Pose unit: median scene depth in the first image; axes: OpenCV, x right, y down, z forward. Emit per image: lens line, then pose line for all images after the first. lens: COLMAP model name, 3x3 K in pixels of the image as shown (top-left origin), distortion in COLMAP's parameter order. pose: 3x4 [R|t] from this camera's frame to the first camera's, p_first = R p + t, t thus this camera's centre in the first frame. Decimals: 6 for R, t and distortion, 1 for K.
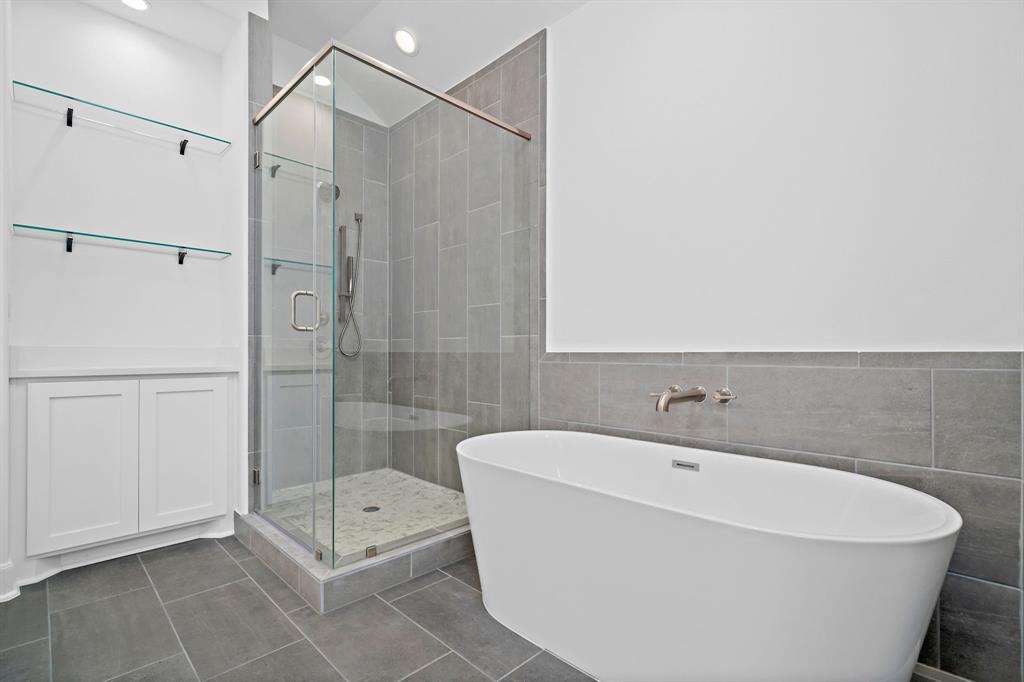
lens RADIAL K [[473.3, 0, 512.0], [0, 473.3, 349.6], [0, 0, 1]] dist [0.001237, 0.000432]
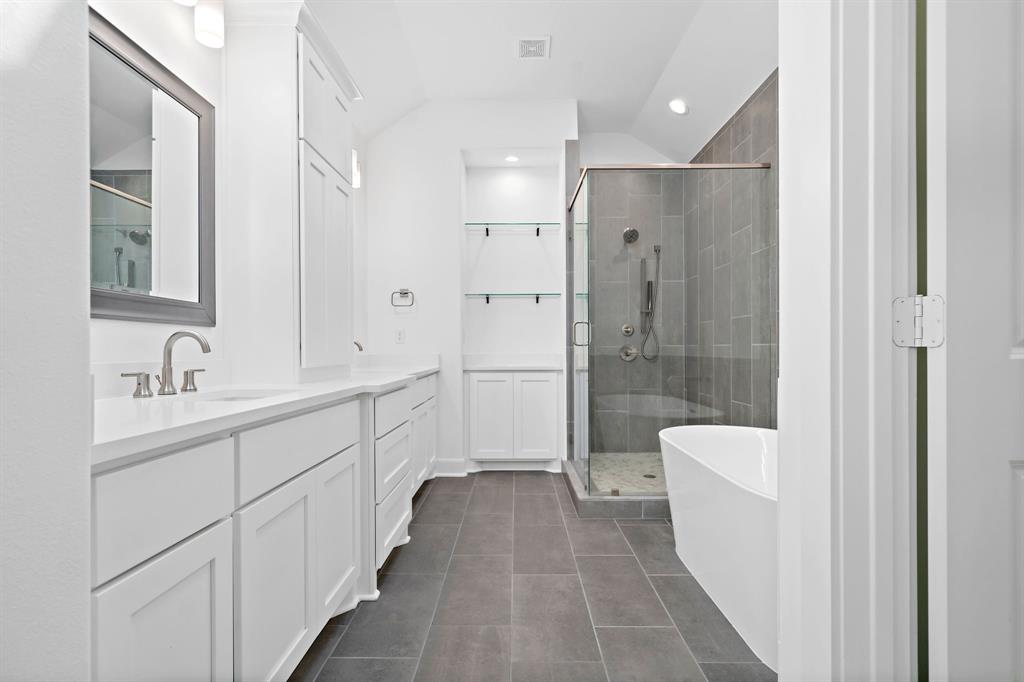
lens RADIAL K [[473.3, 0, 512.0], [0, 473.3, 349.6], [0, 0, 1]] dist [0.001237, 0.000432]
pose [[0.700102, -0.003957, -0.714032, 0.405779], [0.007782, 0.999968, 0.002089, -0.023460], [0.714000, -0.007019, 0.700110, -0.209435]]
